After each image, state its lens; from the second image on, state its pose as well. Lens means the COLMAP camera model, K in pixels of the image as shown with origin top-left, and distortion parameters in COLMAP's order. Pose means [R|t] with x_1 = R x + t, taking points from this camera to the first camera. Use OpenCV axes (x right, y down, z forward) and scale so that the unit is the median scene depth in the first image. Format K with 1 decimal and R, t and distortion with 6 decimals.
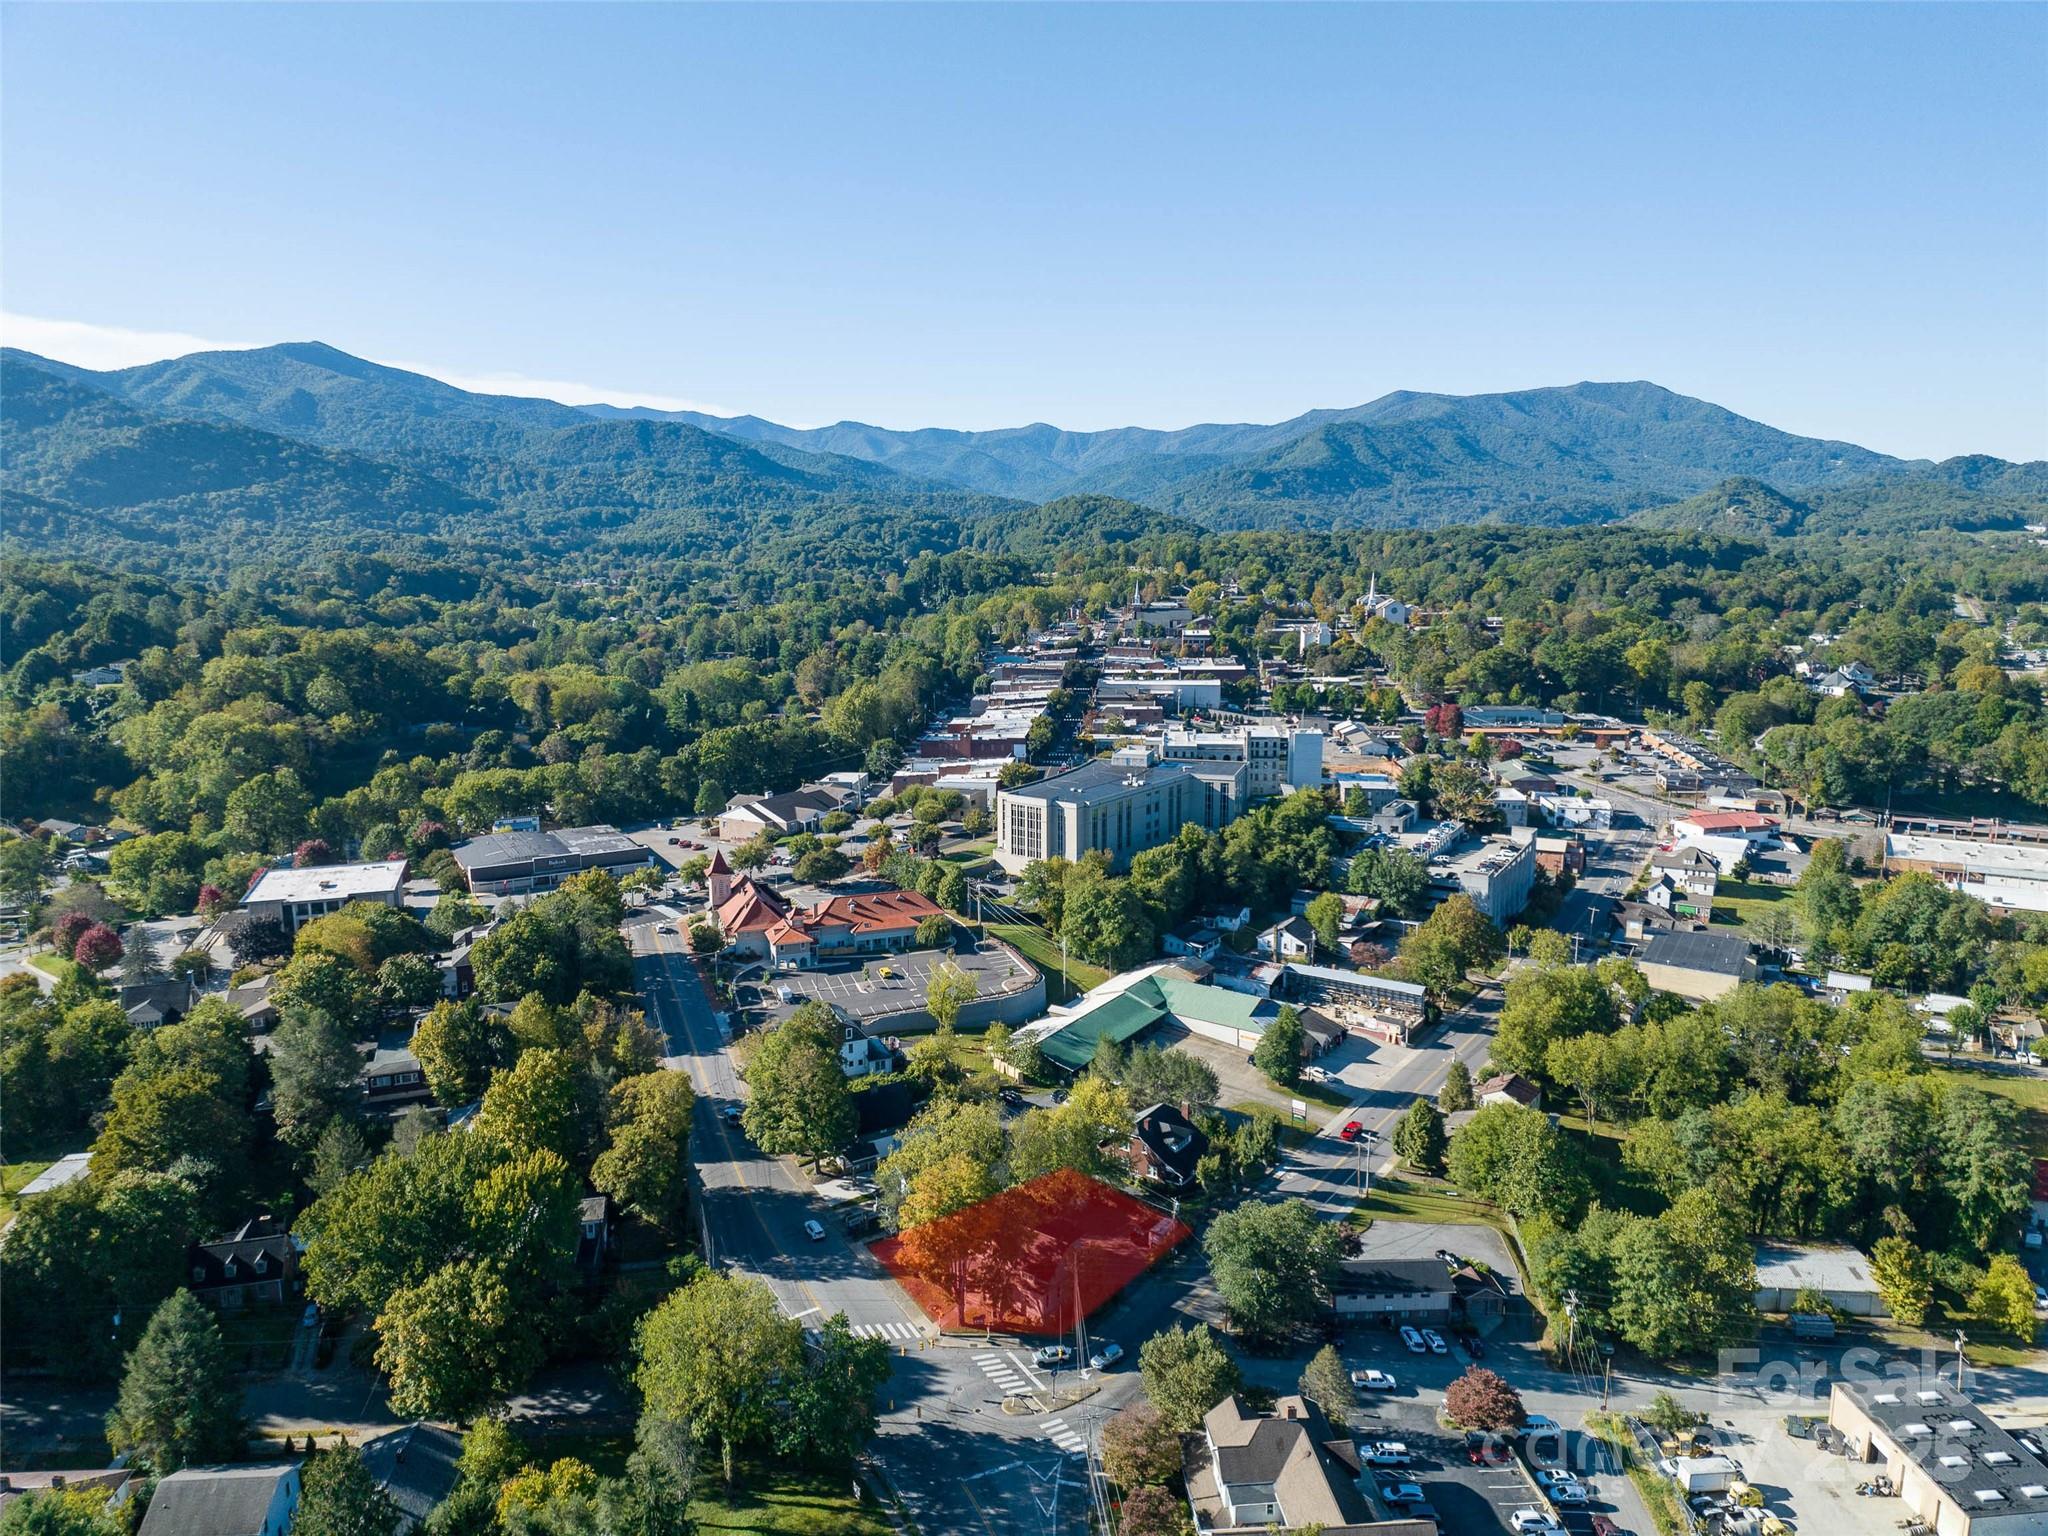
lens RADIAL K [[1427.2, 0, 1024.0], [0, 1427.2, 768.0], [0, 0, 1]] dist [0.191849, -0.261691]
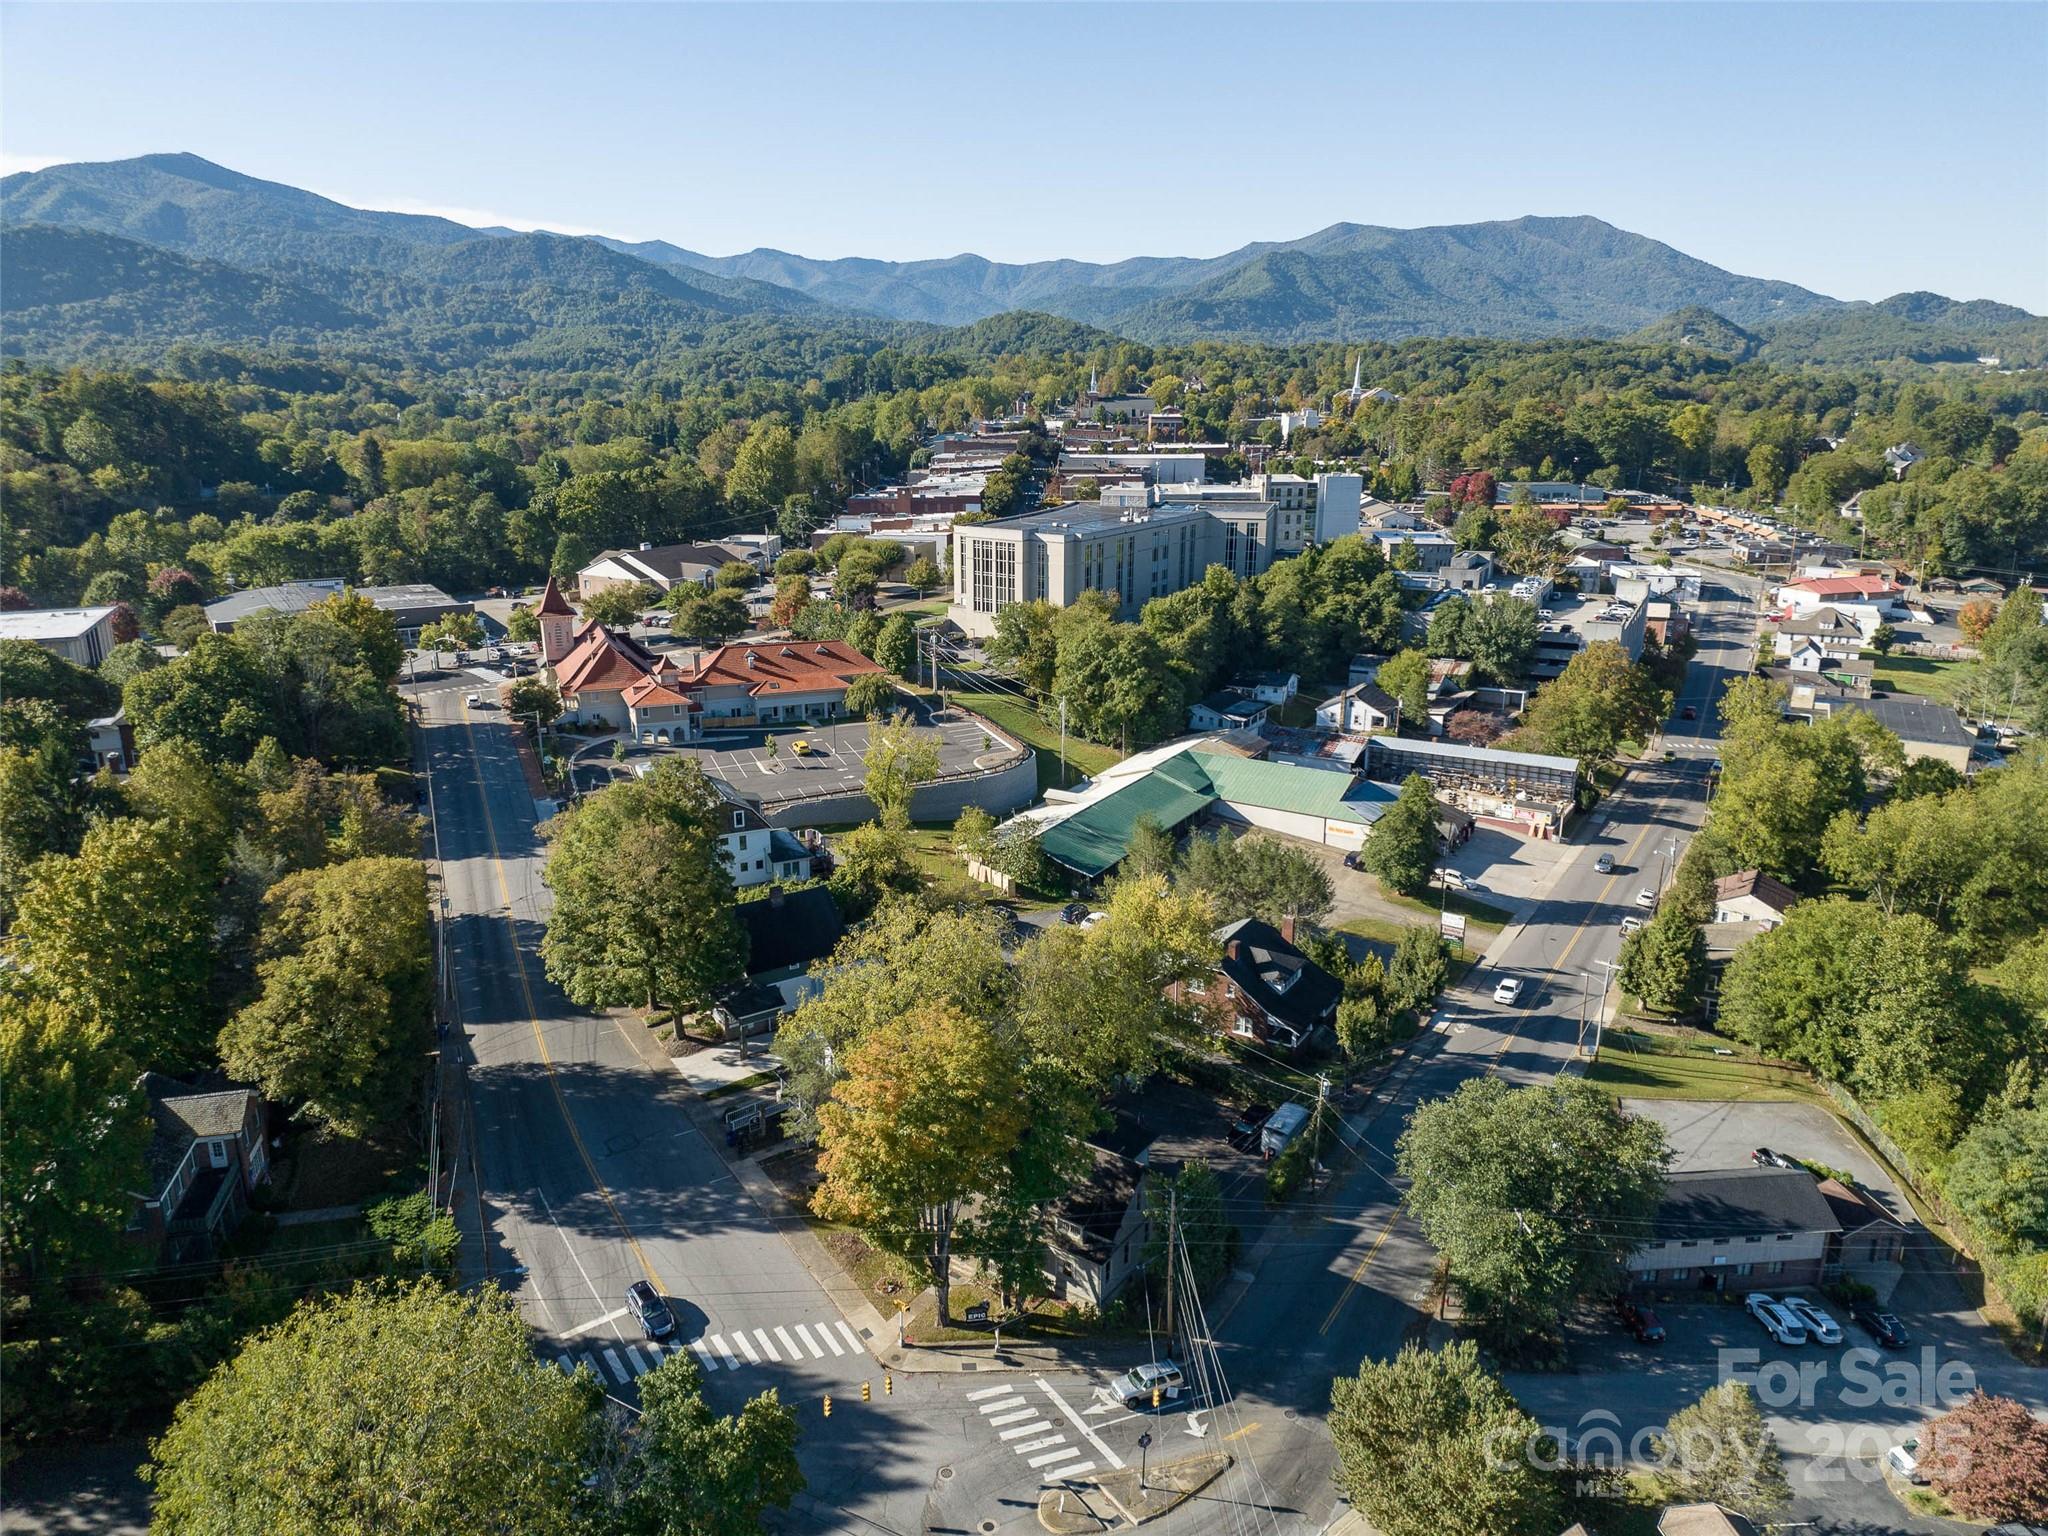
lens RADIAL K [[1402.5, 0, 1024.0], [0, 1402.5, 768.0], [0, 0, 1]] dist [0.150727, -0.180878]
pose [[0.998699, -0.006467, 0.050572, -0.021962], [0.001611, 0.995430, 0.095478, 0.078730], [-0.050958, -0.095272, 0.994146, 0.293213]]
